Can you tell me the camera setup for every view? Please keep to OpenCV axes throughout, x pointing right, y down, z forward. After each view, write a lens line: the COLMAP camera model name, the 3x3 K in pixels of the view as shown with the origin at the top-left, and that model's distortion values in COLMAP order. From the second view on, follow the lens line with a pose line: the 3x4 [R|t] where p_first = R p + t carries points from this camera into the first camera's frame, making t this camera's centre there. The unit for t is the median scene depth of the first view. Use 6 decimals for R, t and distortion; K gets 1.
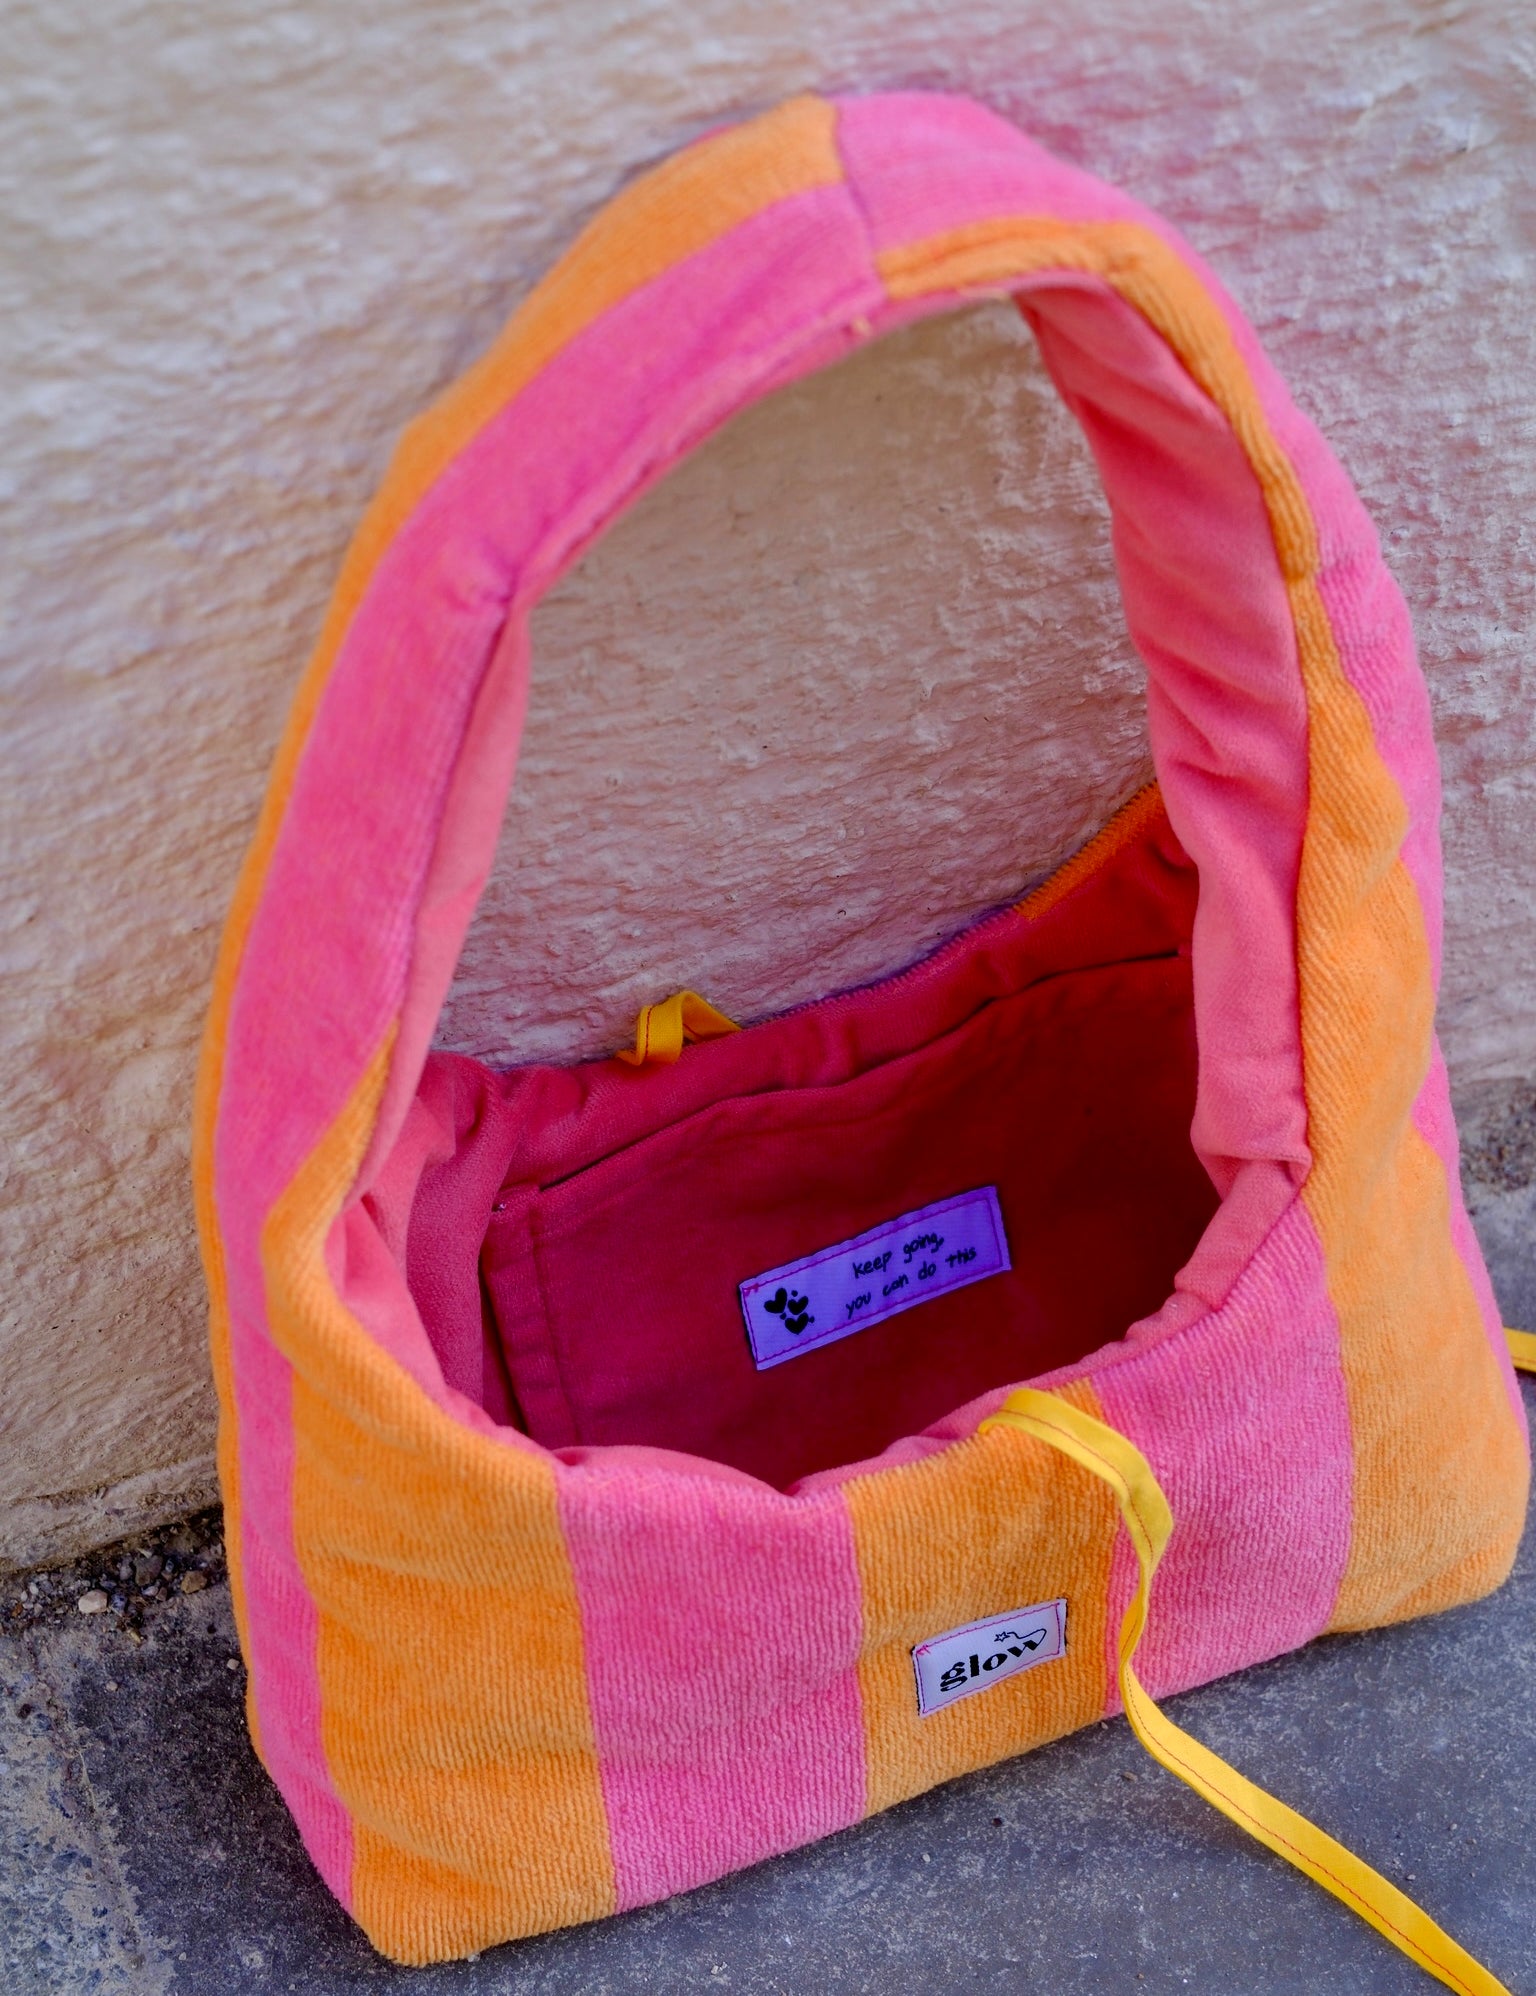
lens RADIAL K [[5394.3, 0, 766.1], [0, 5394.3, 907.3], [0, 0, 1]] dist [0.077059, 0.000000]
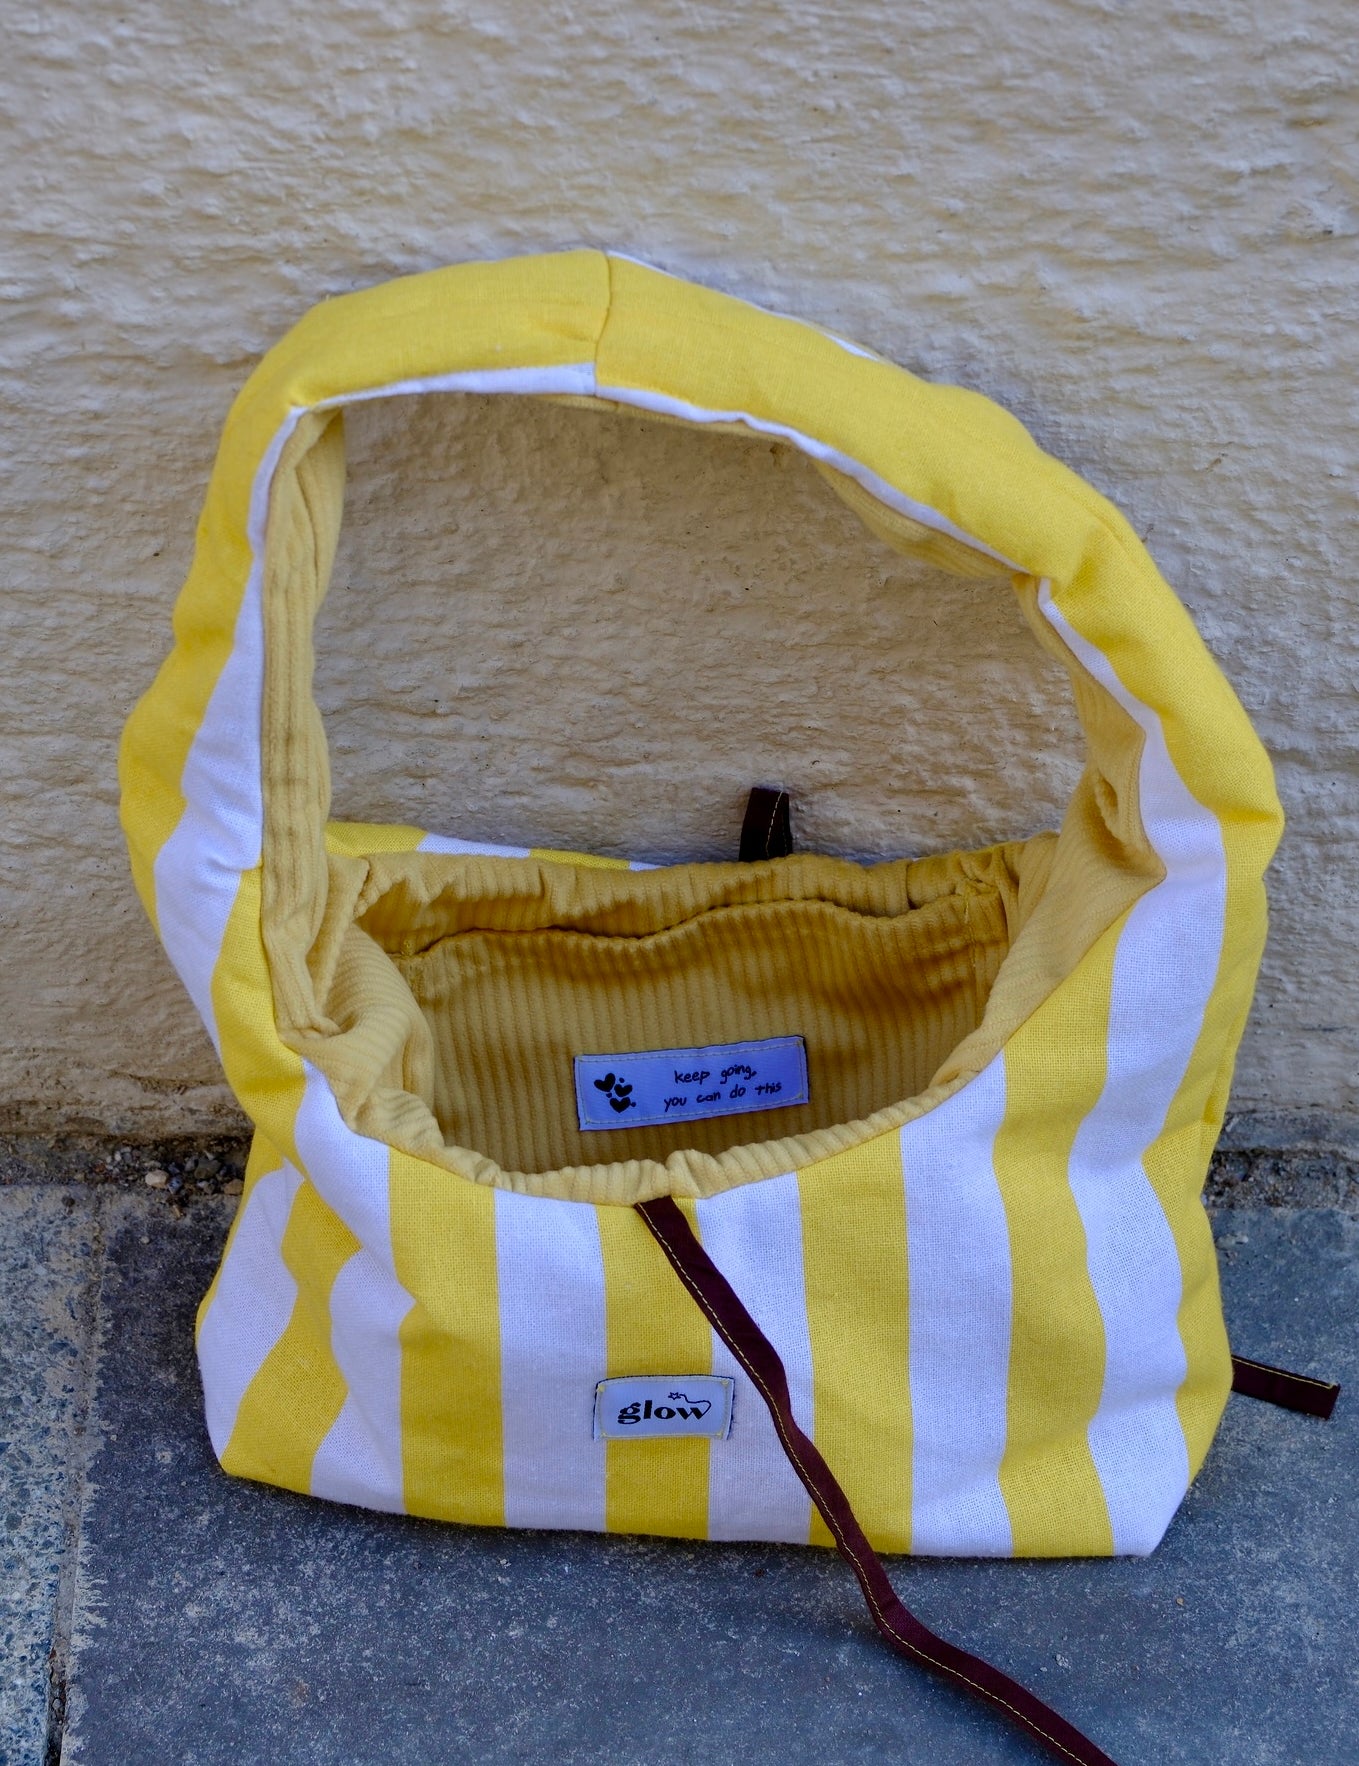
lens RADIAL K [[5603.0, 0, 528.1], [0, 5603.0, 587.8], [0, 0, 1]] dist [0.055626, 0.000000]
pose [[0.927276, 0.237763, -0.289184, 0.323436], [-0.280457, 0.952846, -0.115877, 0.133457], [0.247997, 0.188554, 0.950234, -0.266362]]
